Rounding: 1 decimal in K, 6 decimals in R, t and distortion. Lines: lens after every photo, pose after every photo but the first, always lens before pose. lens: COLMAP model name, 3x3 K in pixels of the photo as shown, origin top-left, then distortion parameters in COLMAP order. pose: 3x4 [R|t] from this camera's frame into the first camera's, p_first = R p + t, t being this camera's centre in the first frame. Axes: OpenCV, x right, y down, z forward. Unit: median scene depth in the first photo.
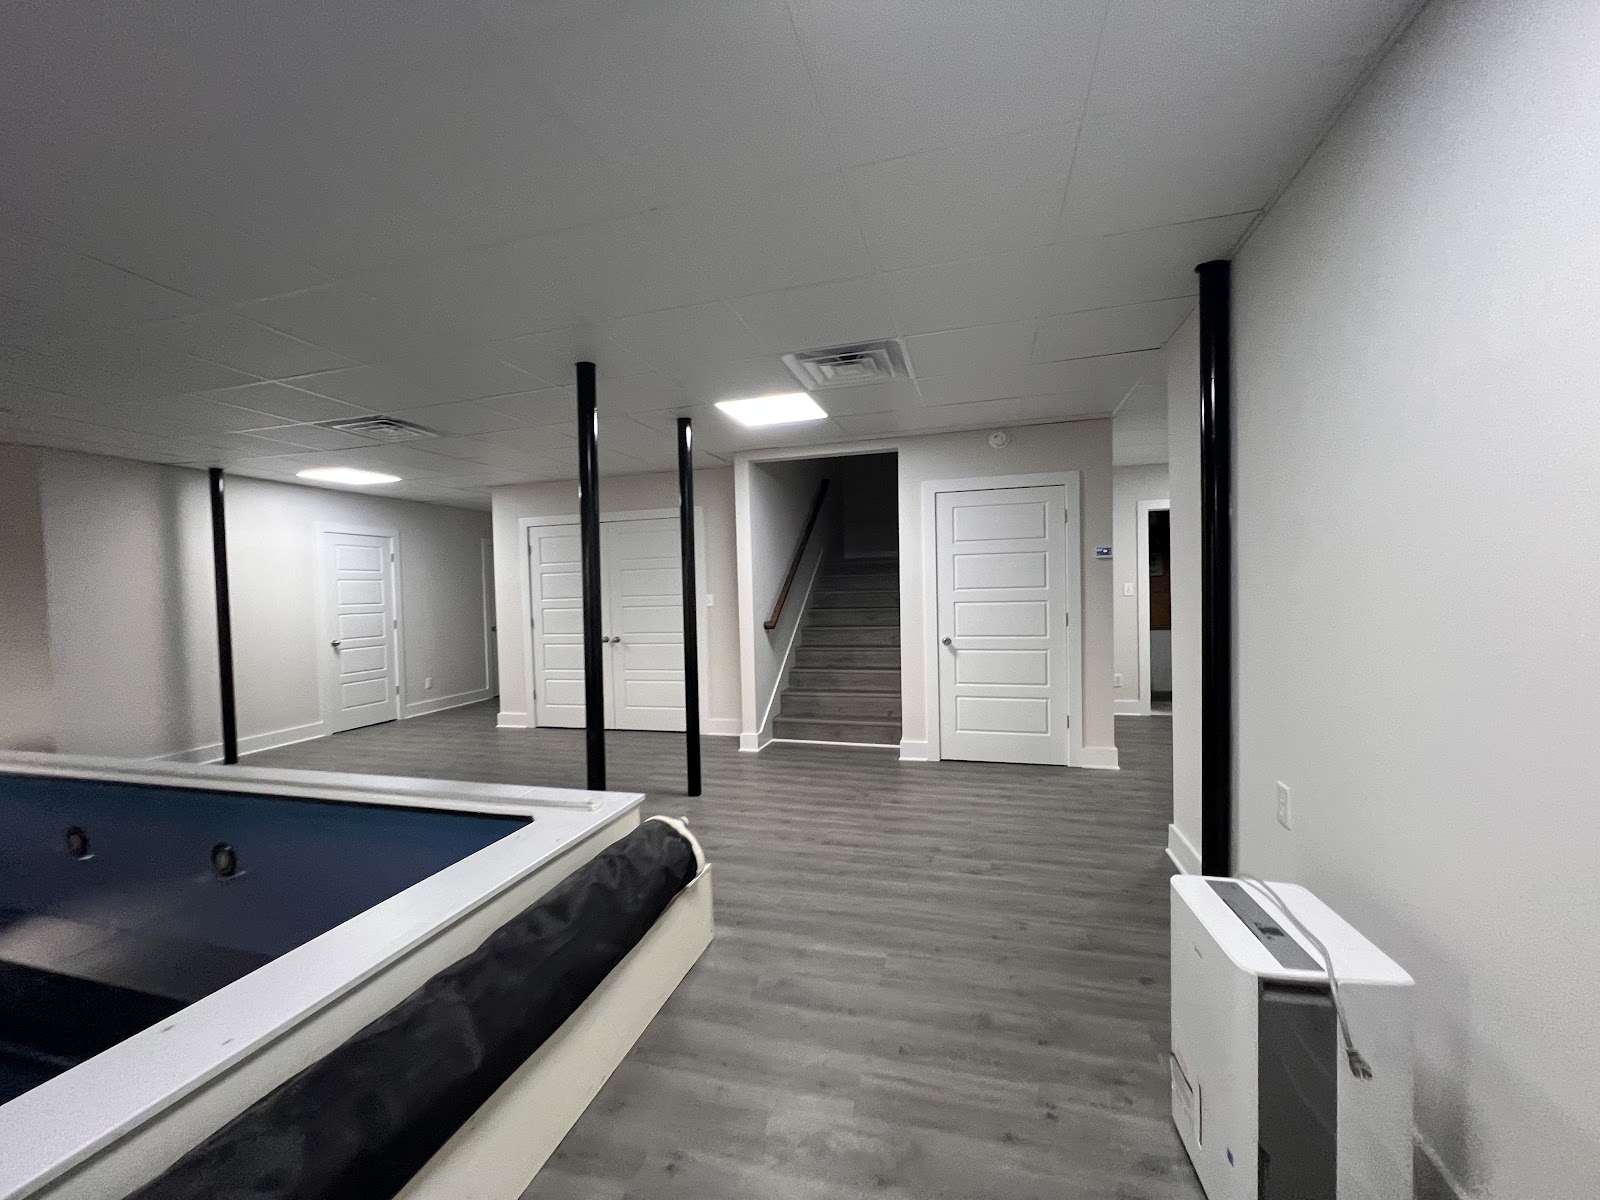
lens RADIAL K [[640.9, 0, 795.9], [0, 640.9, 608.1], [0, 0, 1]] dist [0.000653, 0.000177]
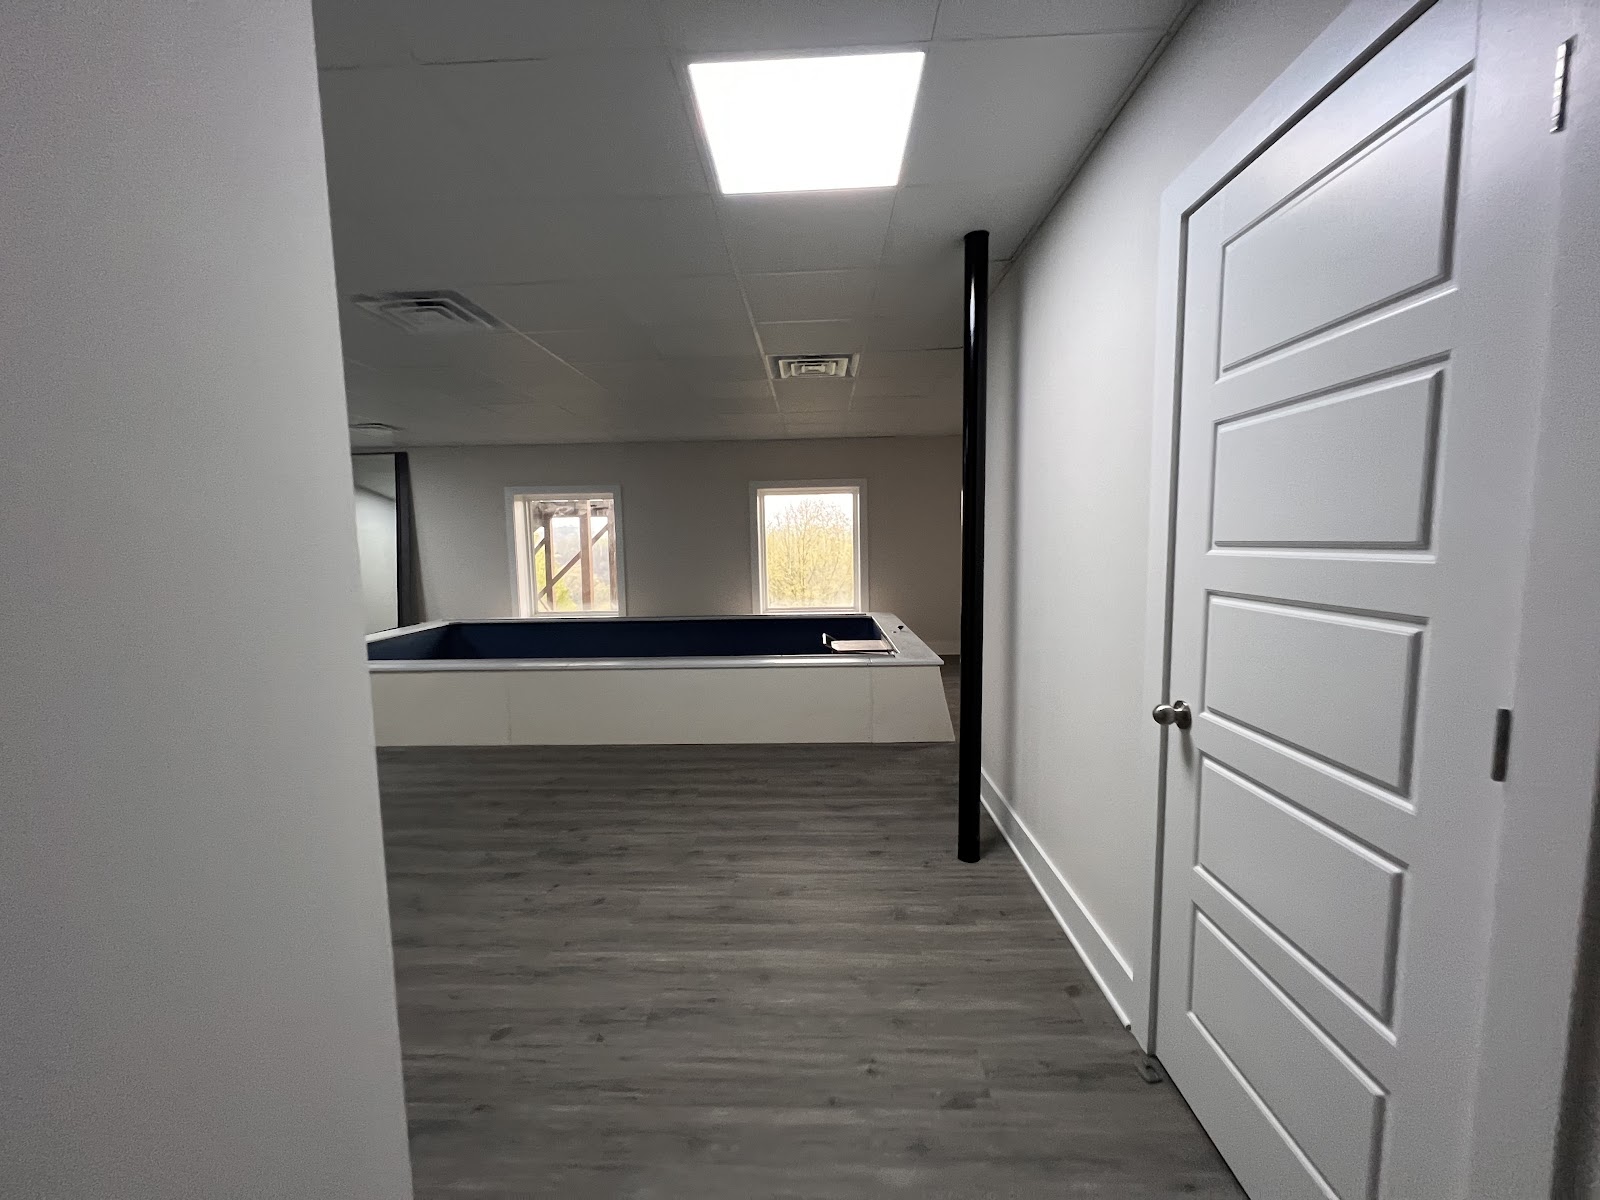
lens RADIAL K [[640.9, 0, 795.9], [0, 640.9, 608.1], [0, 0, 1]] dist [0.000653, 0.000177]
pose [[-0.968860, 0.071668, -0.237009, -0.842768], [0.038312, 0.989058, 0.142463, -0.031240], [0.244626, 0.128946, -0.961005, 1.847353]]
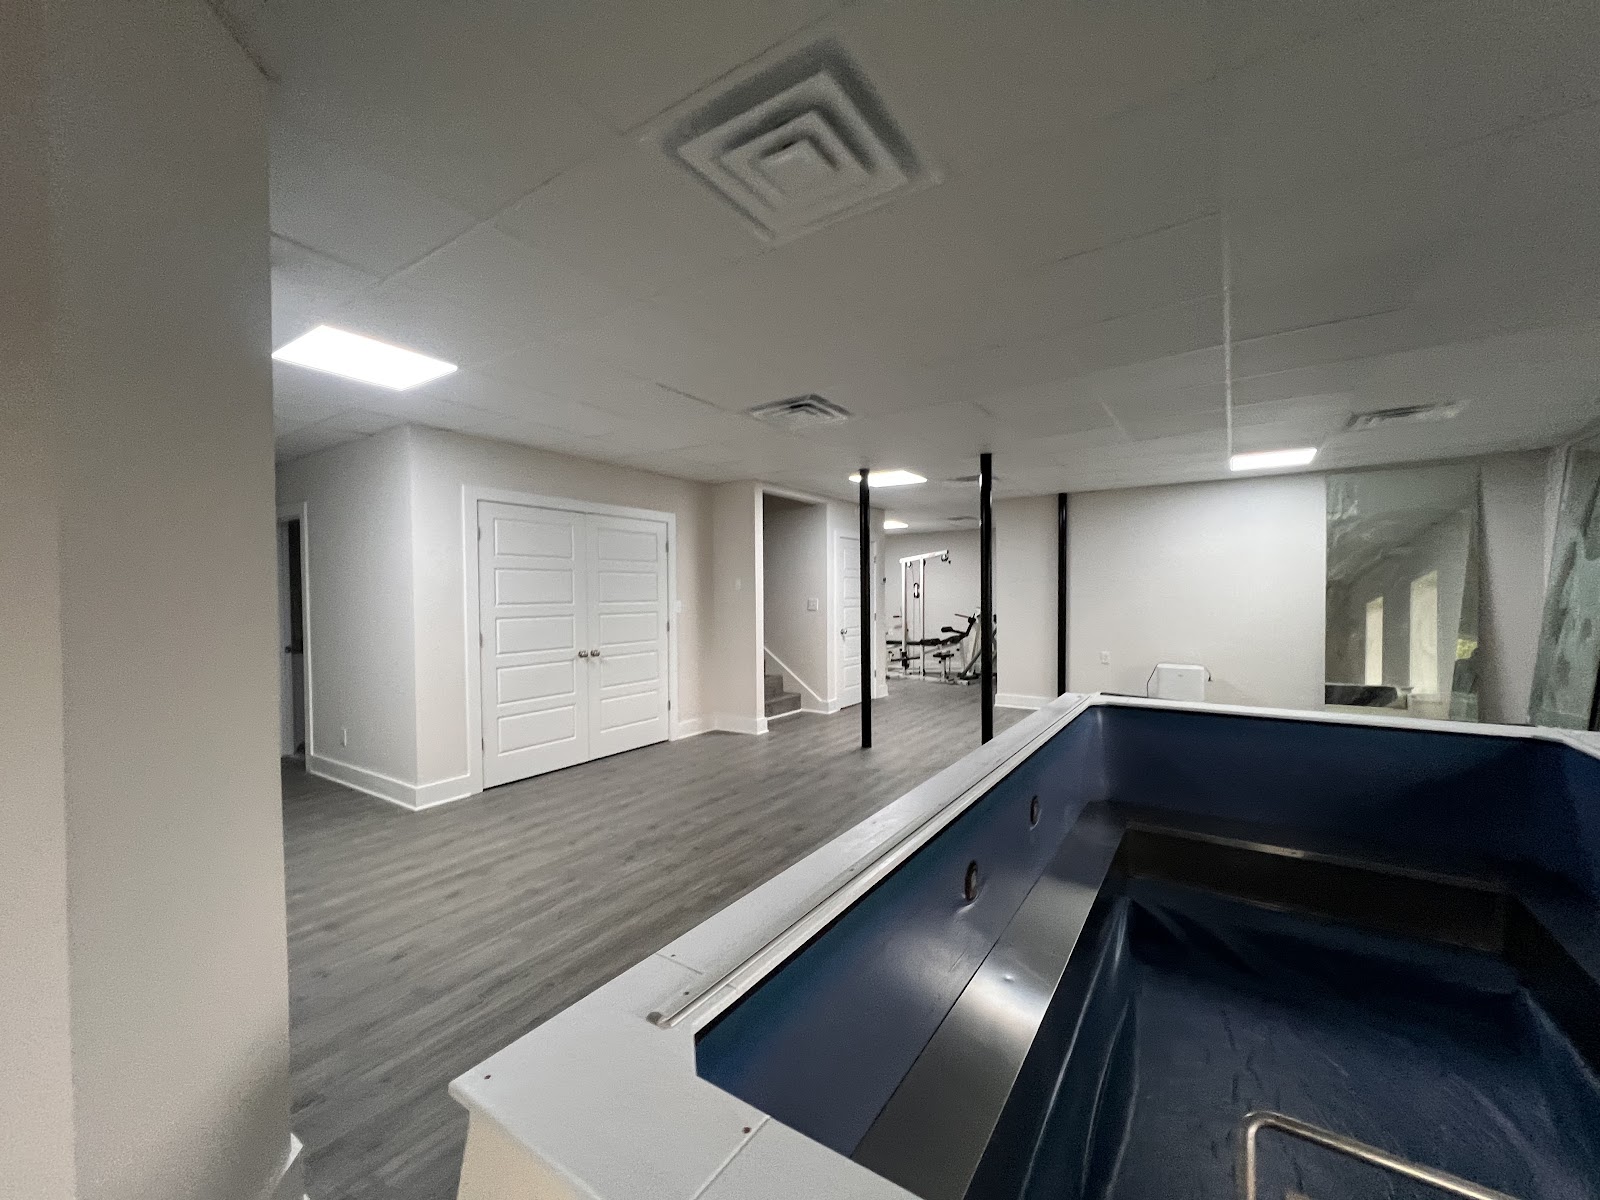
lens RADIAL K [[640.9, 0, 795.9], [0, 640.9, 608.1], [0, 0, 1]] dist [0.000653, 0.000177]
pose [[0.313041, 0.005517, 0.949724, -1.507787], [0.029972, 0.999428, -0.015685, 0.016050], [-0.949267, 0.033375, 0.312696, 0.720963]]
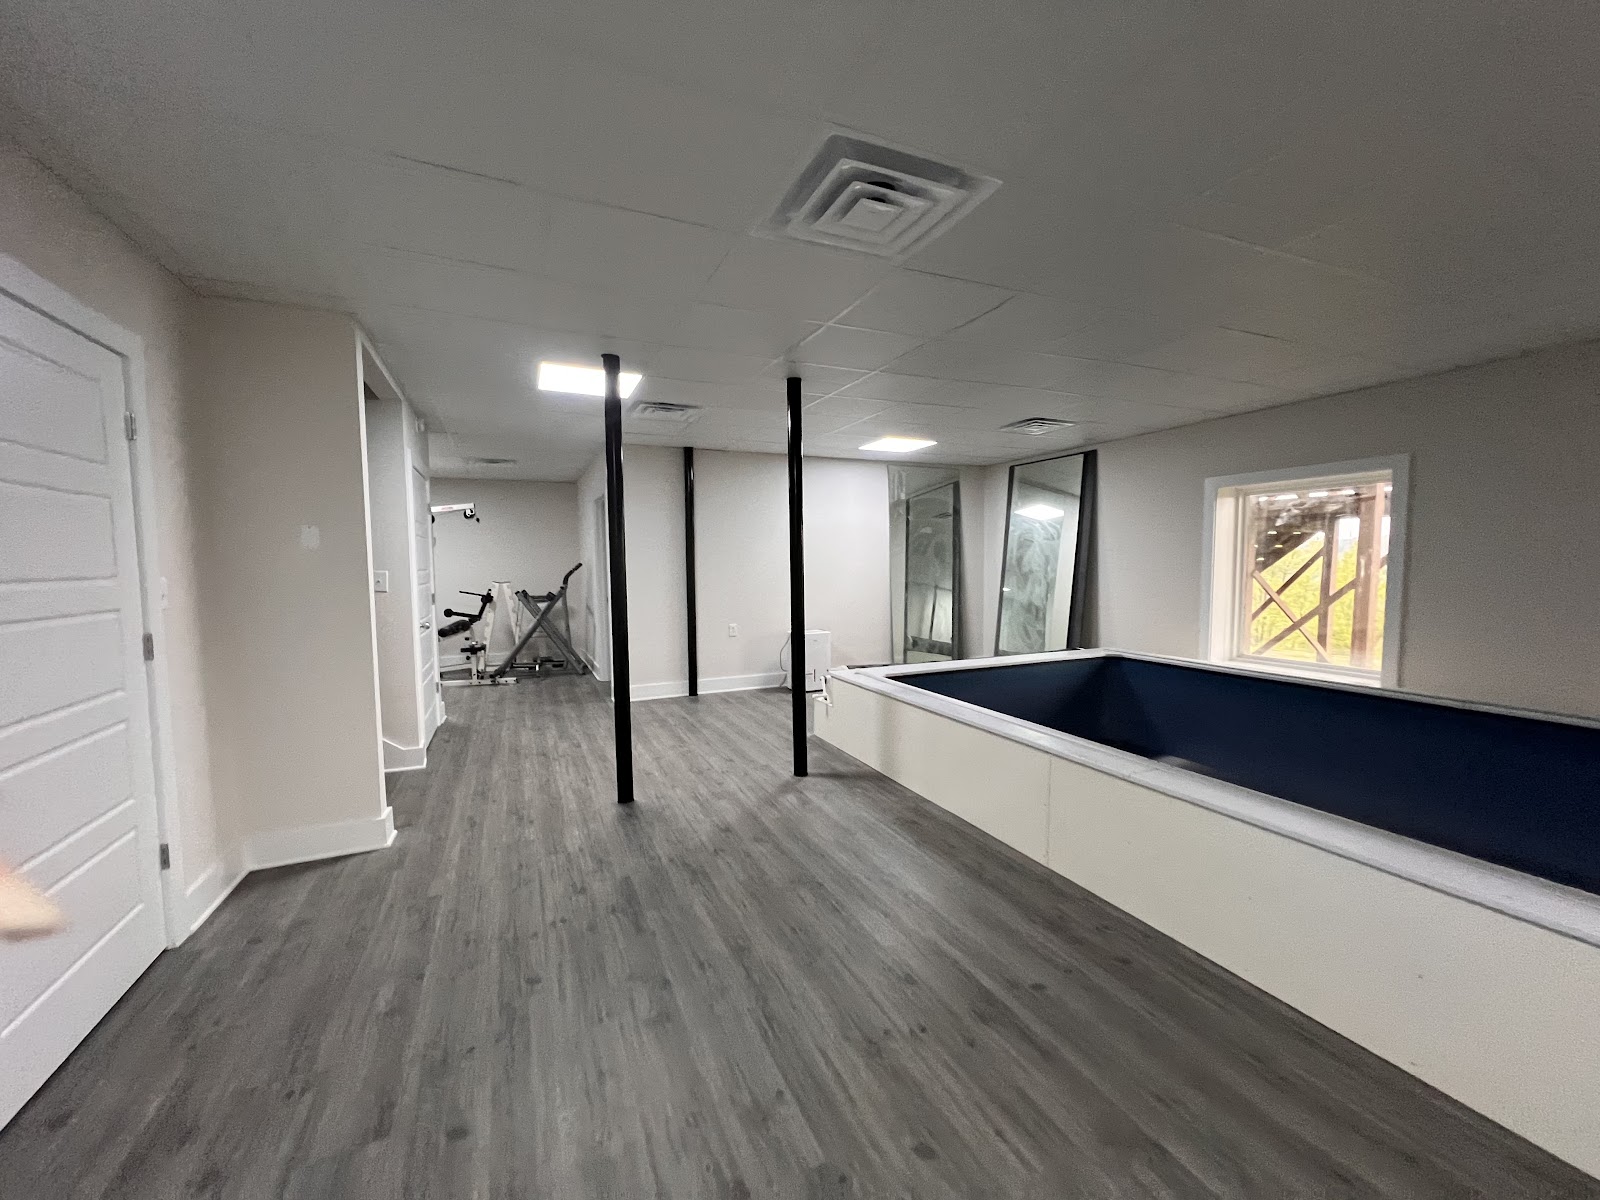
lens RADIAL K [[640.9, 0, 795.9], [0, 640.9, 608.1], [0, 0, 1]] dist [0.000653, 0.000177]
pose [[-0.640259, -0.022445, 0.767831, -0.973145], [0.051836, 0.996032, 0.072339, -0.017573], [-0.766408, 0.086117, -0.636555, 1.371050]]
